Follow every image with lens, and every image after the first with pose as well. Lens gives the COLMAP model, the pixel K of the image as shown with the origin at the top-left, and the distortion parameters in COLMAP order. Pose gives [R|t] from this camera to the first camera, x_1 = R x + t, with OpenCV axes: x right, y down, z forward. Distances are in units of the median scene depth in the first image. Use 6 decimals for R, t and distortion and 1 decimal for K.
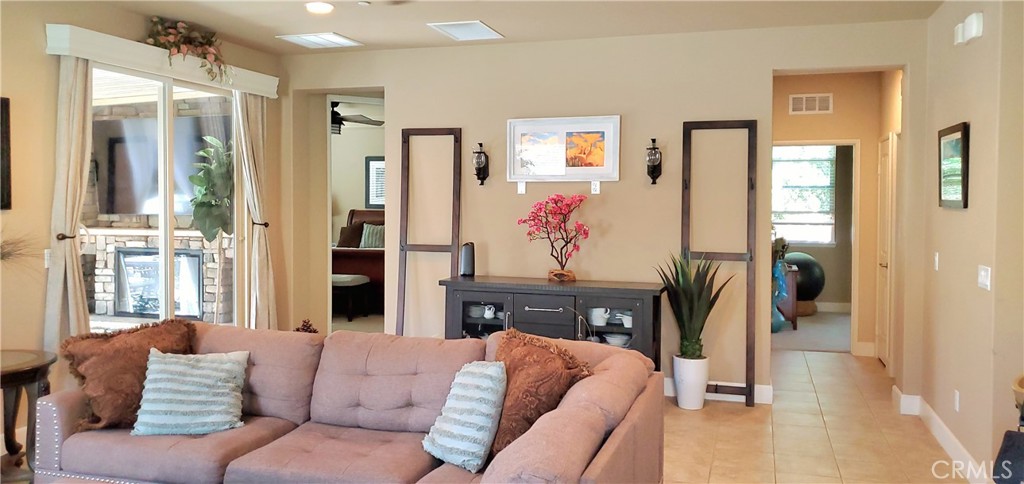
lens RADIAL K [[809.4, 0, 511.4], [0, 809.4, 241.5], [0, 0, 1]] dist [0.092225, -0.030817]
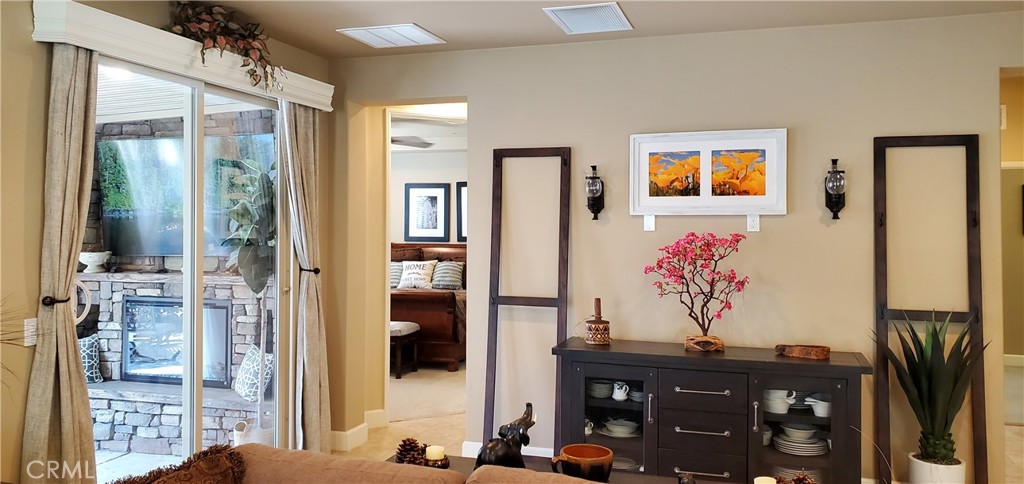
lens RADIAL K [[809.4, 0, 515.1], [0, 809.4, 242.0], [0, 0, 1]] dist [0.092225, -0.030817]
pose [[0.999999, -0.001375, -0.000793, -0.117303], [0.001350, 0.999533, -0.030542, -0.026200], [0.000835, 0.030541, 0.999533, 0.234083]]
